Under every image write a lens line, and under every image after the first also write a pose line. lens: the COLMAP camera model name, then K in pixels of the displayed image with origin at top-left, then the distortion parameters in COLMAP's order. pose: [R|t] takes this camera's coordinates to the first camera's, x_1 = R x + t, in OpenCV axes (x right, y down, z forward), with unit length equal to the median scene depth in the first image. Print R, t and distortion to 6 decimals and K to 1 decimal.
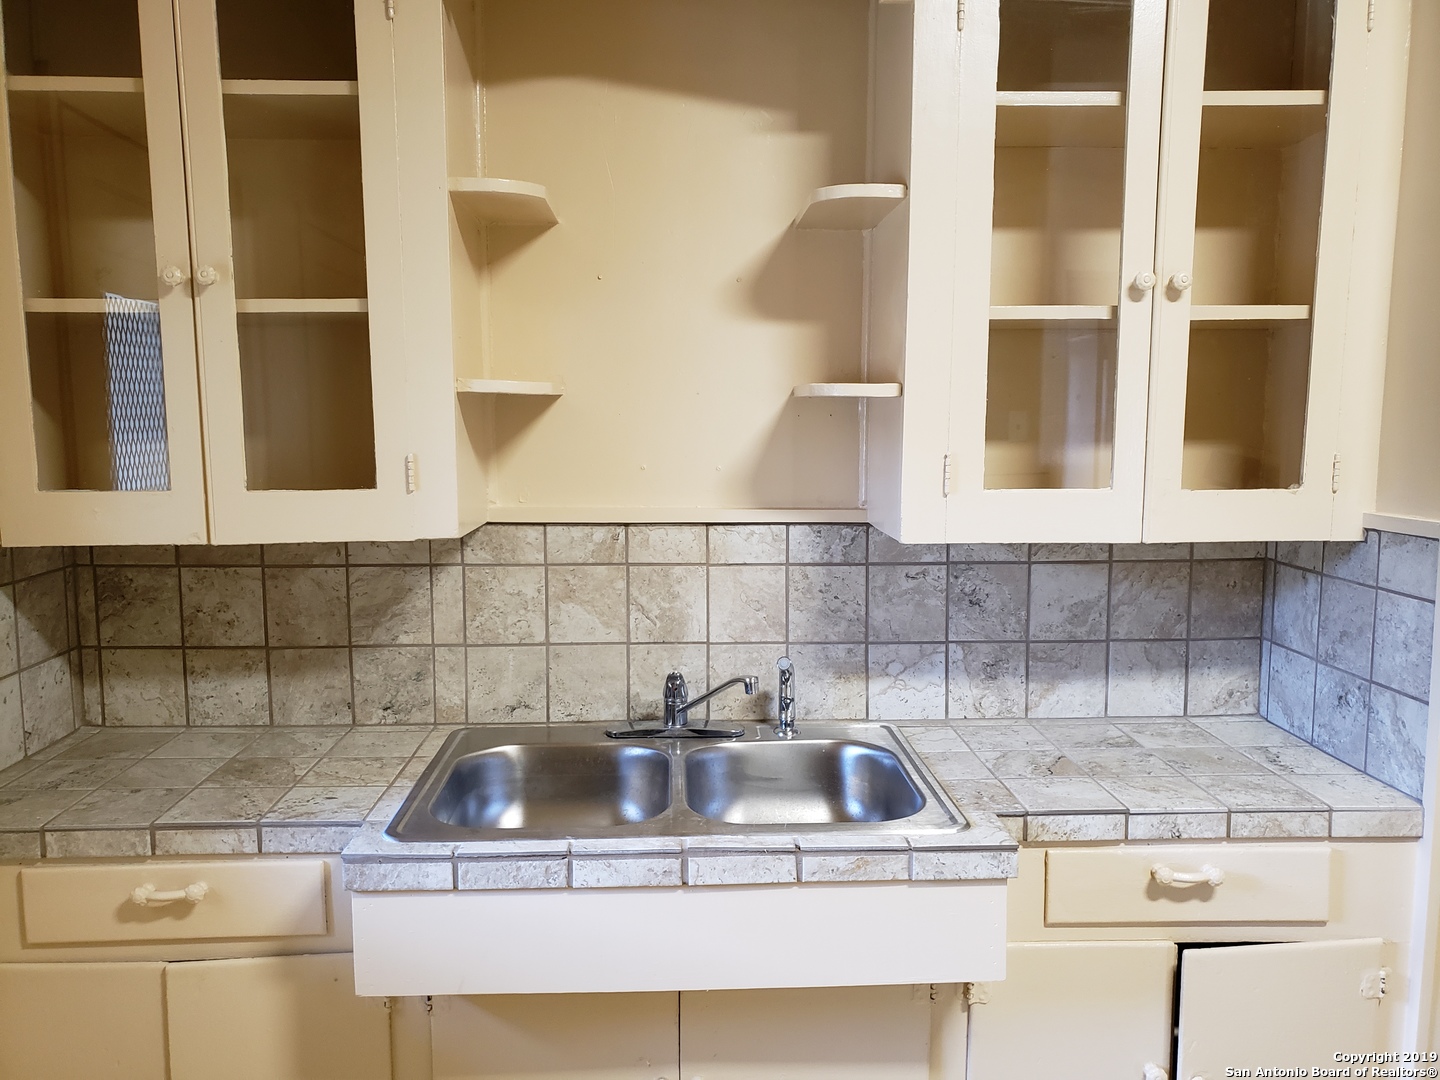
lens RADIAL K [[1126.2, 0, 720.7], [0, 1126.2, 535.1], [0, 0, 1]] dist [0.027024, -0.002120]
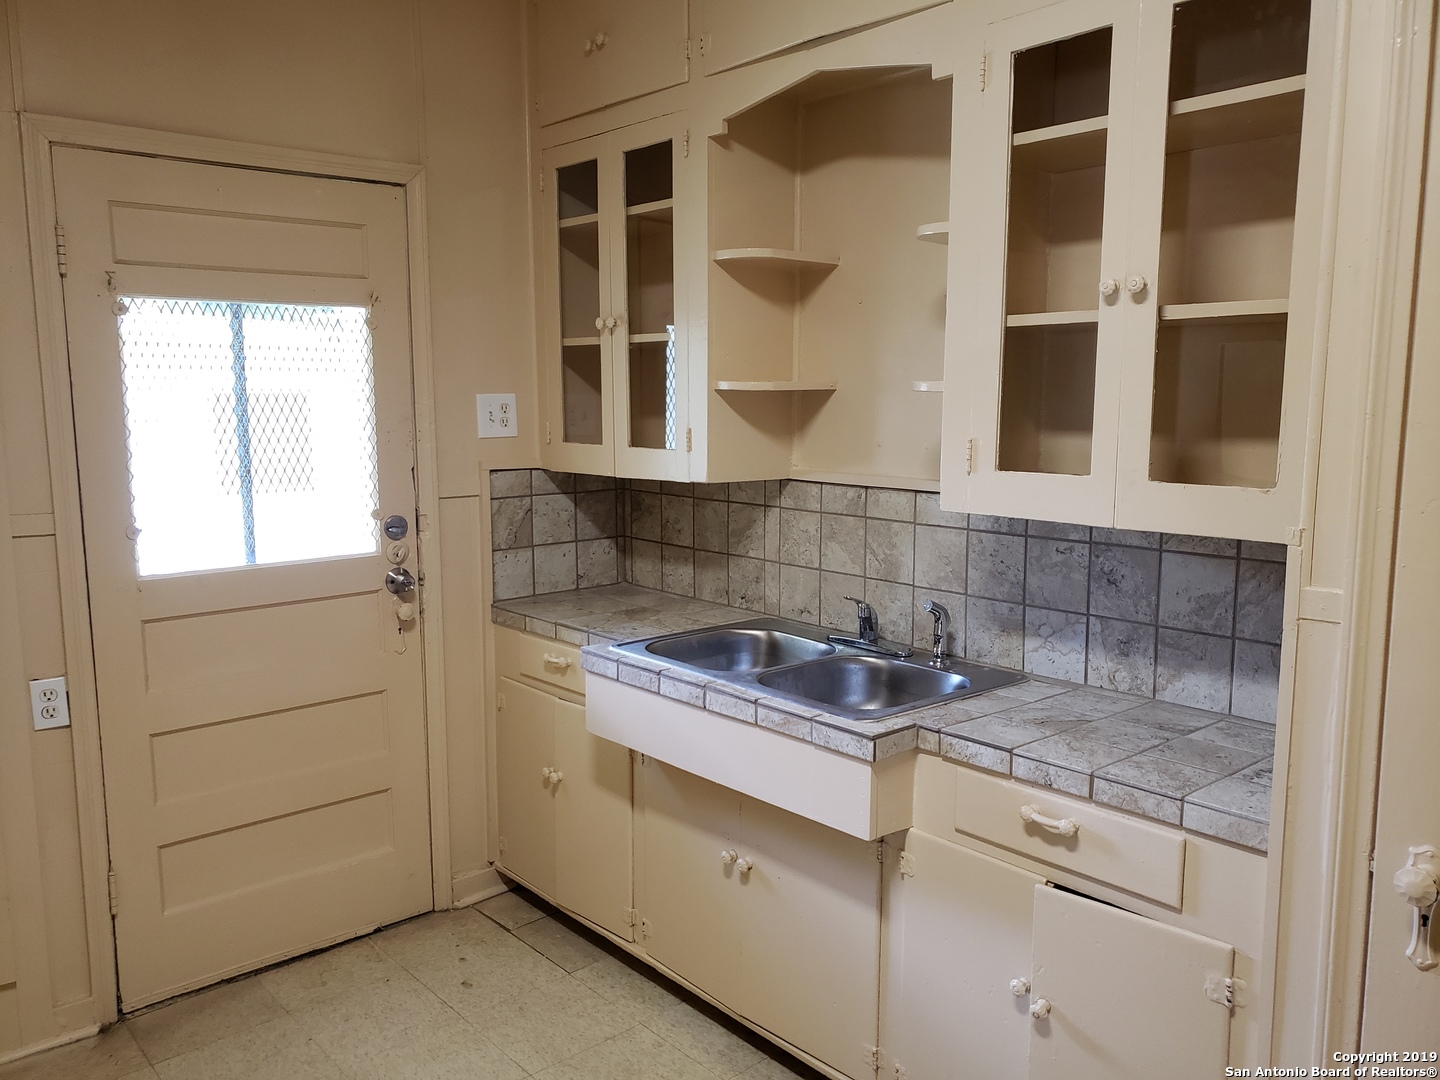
lens RADIAL K [[1126.2, 0, 721.8], [0, 1126.2, 538.9], [0, 0, 1]] dist [0.027024, -0.002120]
pose [[0.630543, 0.102691, -0.769331, 0.879875], [-0.093453, 0.994042, 0.056091, -0.007539], [0.770507, 0.036528, 0.636384, 0.022970]]
